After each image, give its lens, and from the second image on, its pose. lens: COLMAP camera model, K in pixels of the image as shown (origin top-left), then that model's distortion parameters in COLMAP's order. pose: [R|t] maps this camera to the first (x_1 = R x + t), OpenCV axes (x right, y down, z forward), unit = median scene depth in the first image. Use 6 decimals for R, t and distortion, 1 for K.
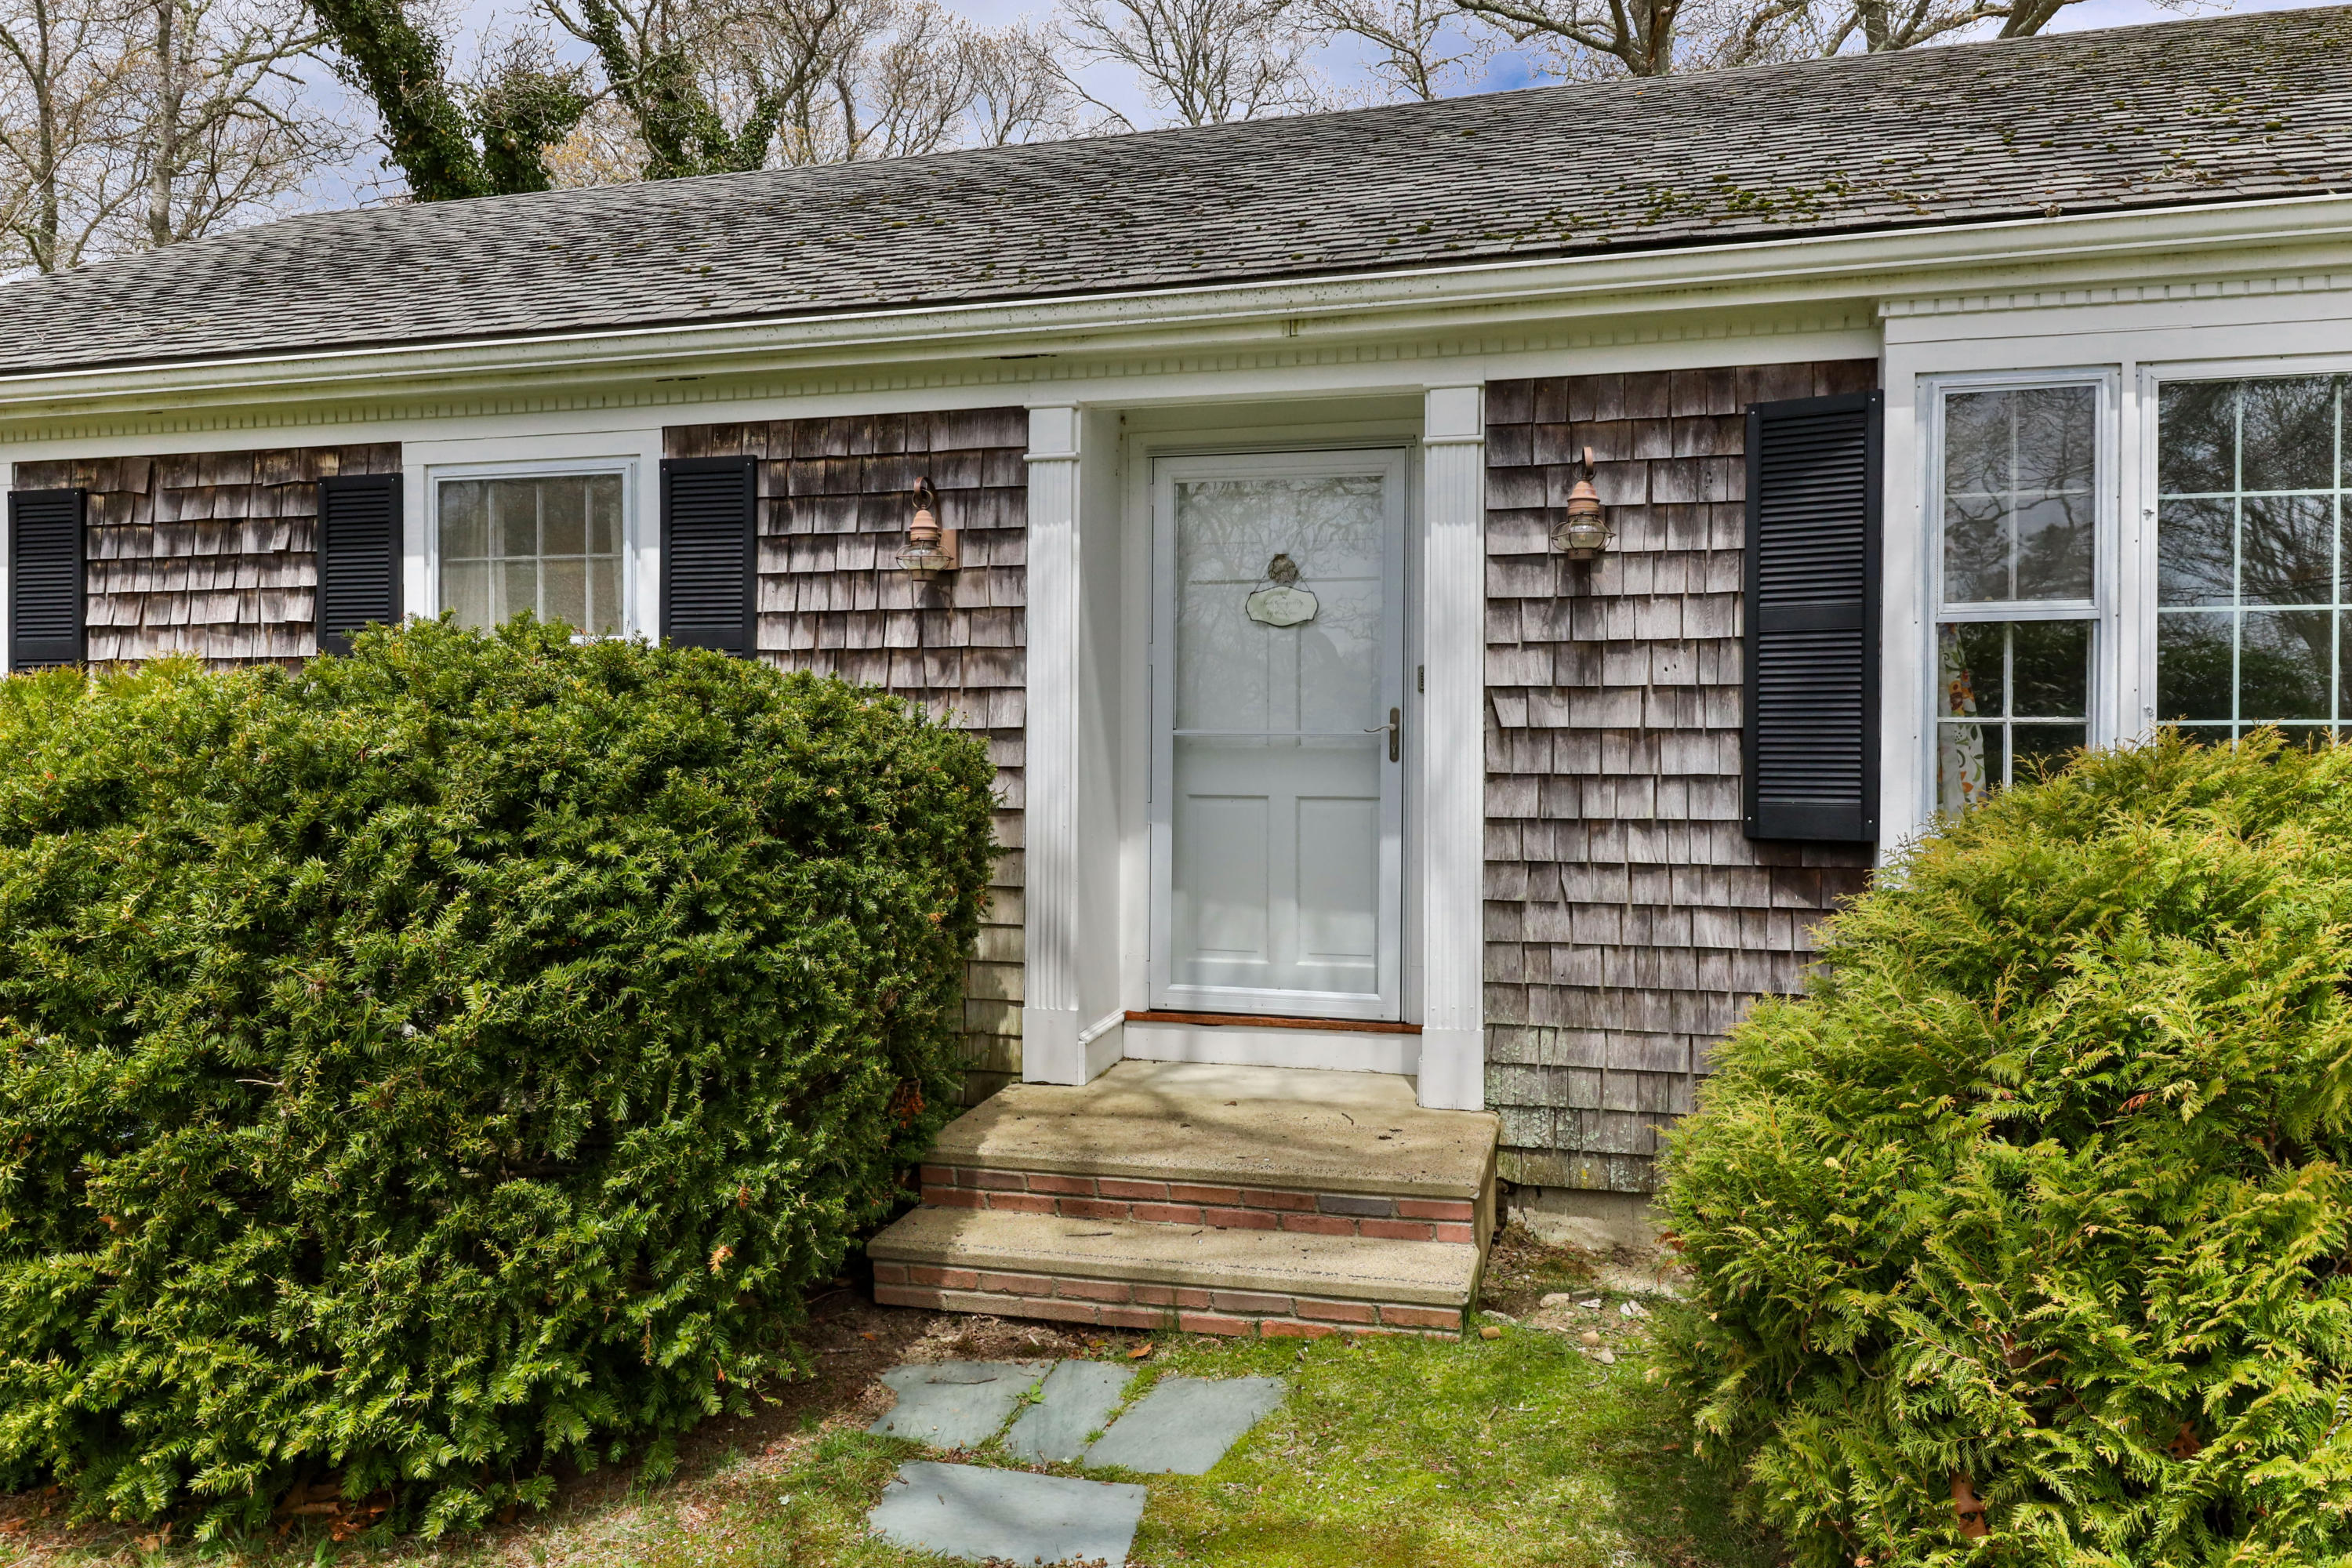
lens RADIAL K [[1582.3, 0, 1176.2], [0, 1582.3, 778.4], [0, 0, 1]] dist [0.019440, -0.001810]
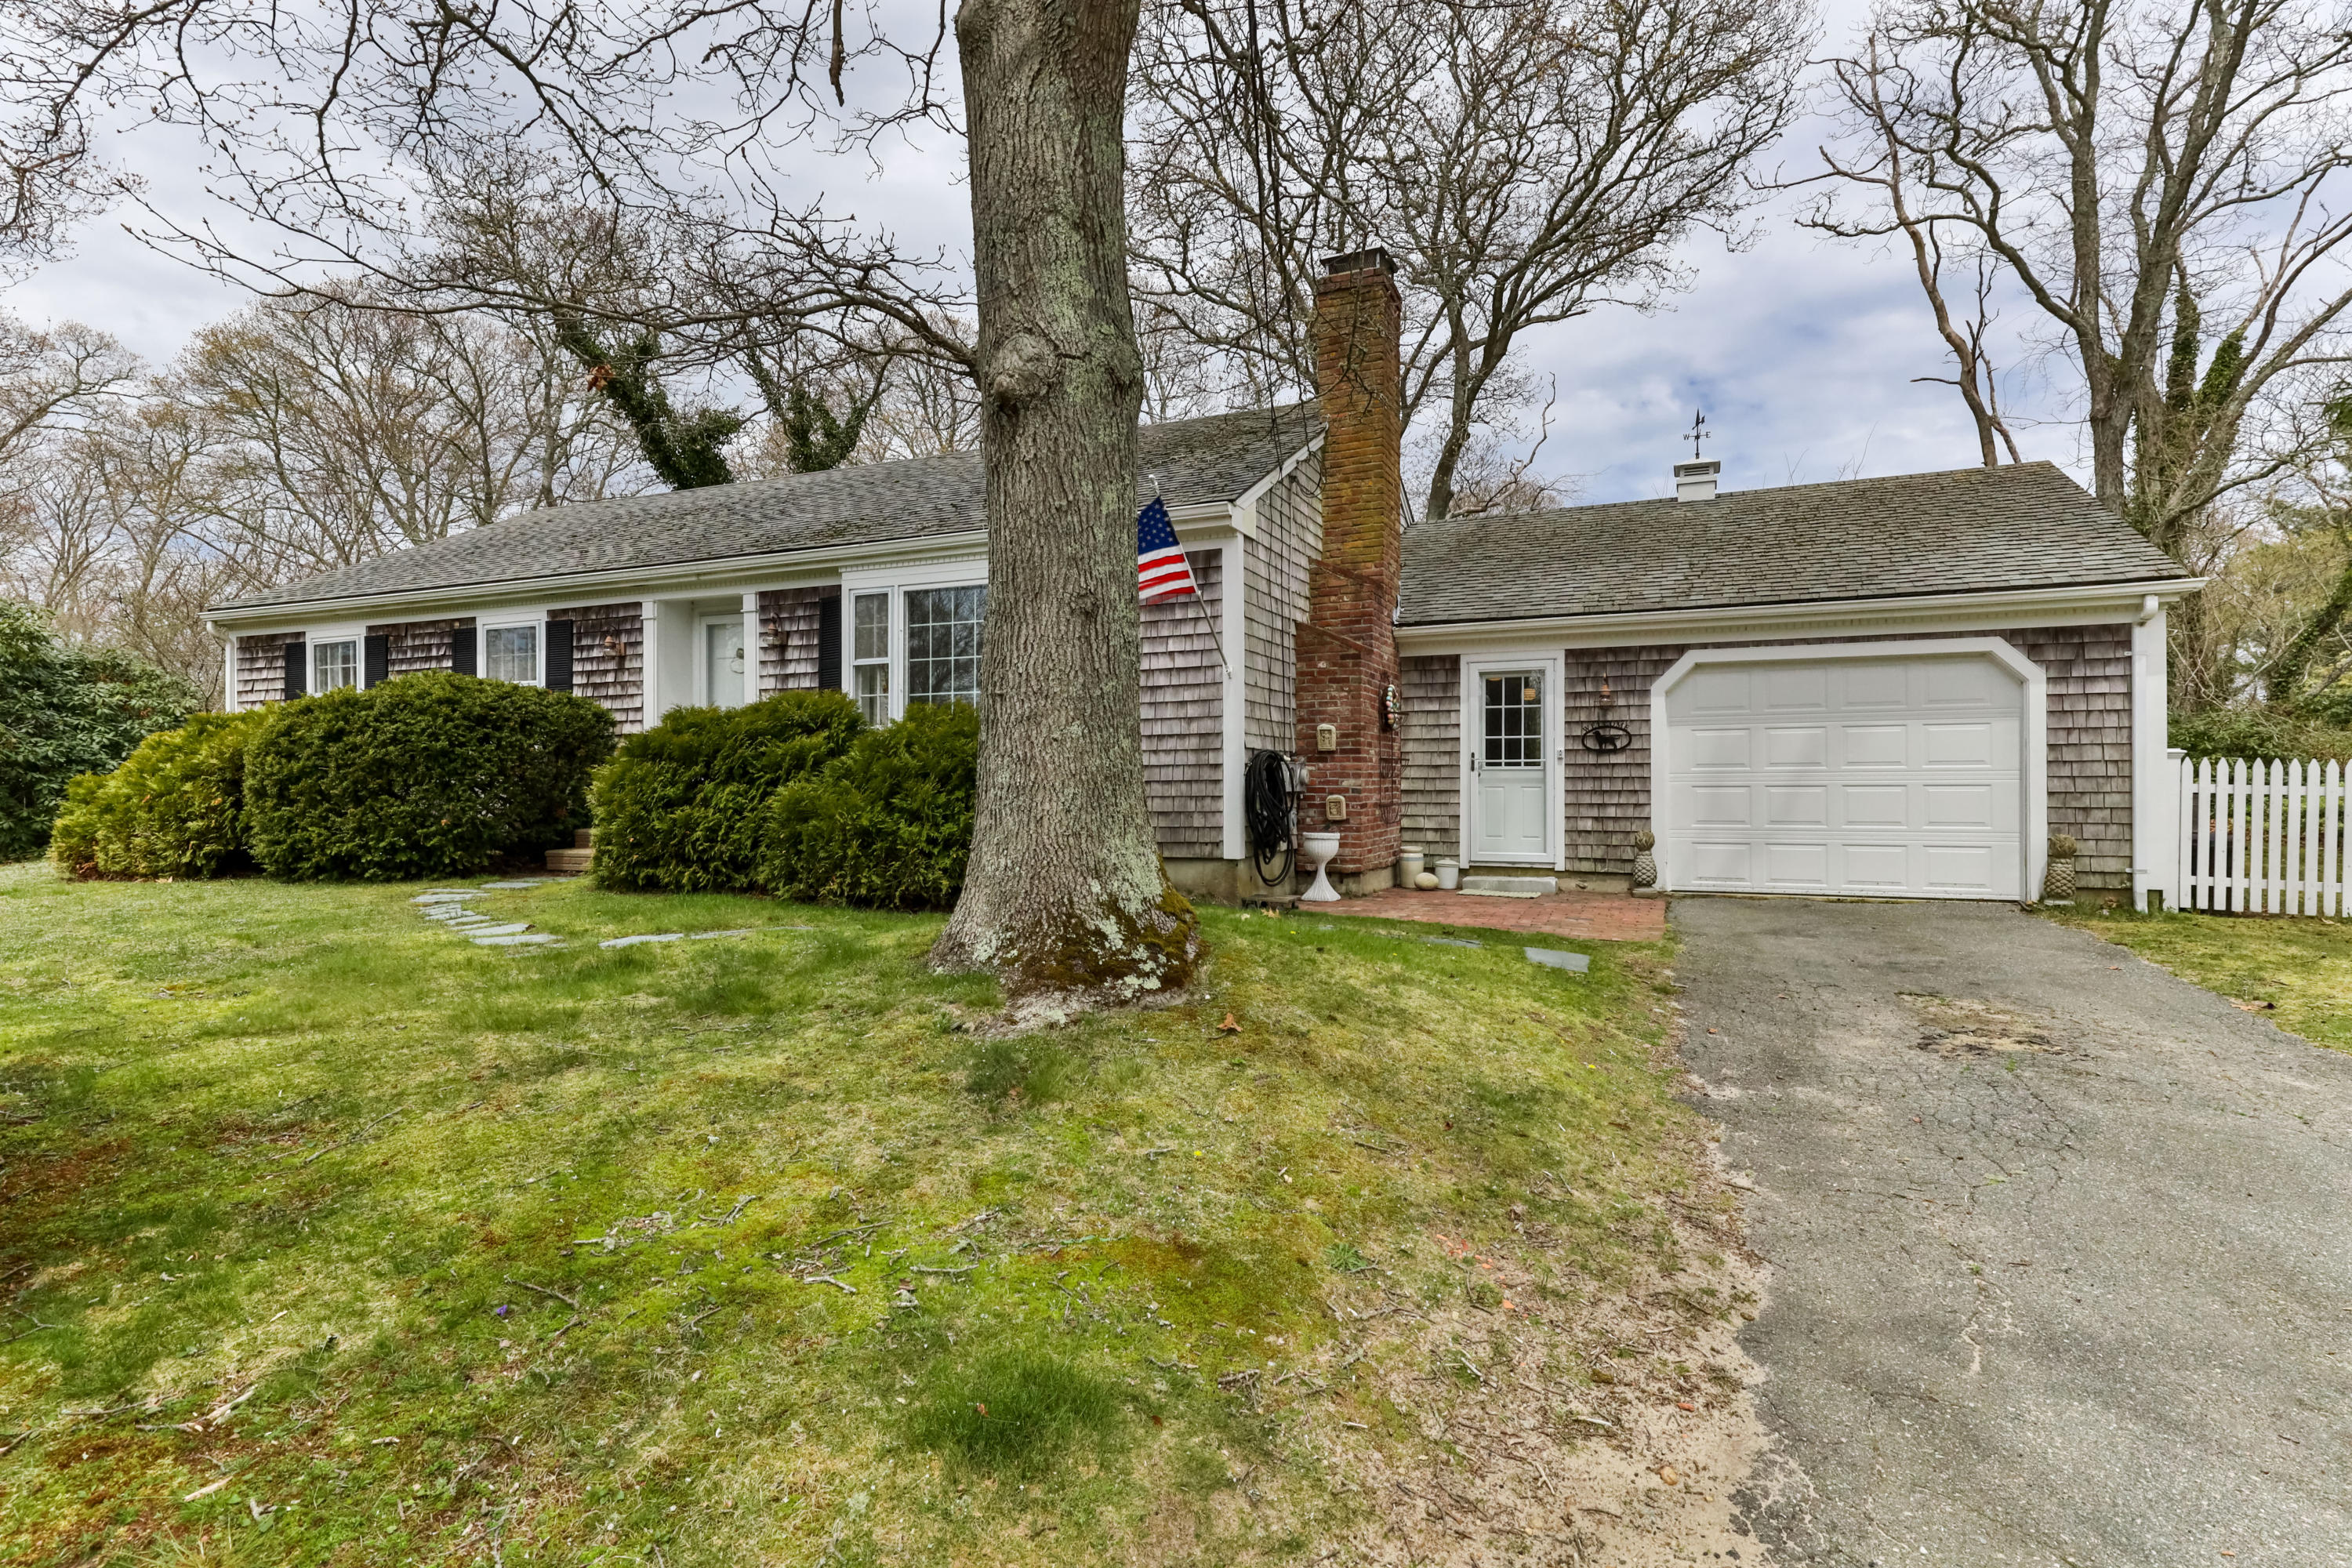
lens RADIAL K [[1098.6, 0, 1176.0], [0, 1098.6, 797.4], [0, 0, 1]] dist [0.006326, 0.000668]
pose [[0.992935, -0.004891, -0.118556, 1.259804], [0.003843, 0.999951, -0.009071, 0.176736], [0.118595, 0.008552, 0.992906, -1.047177]]
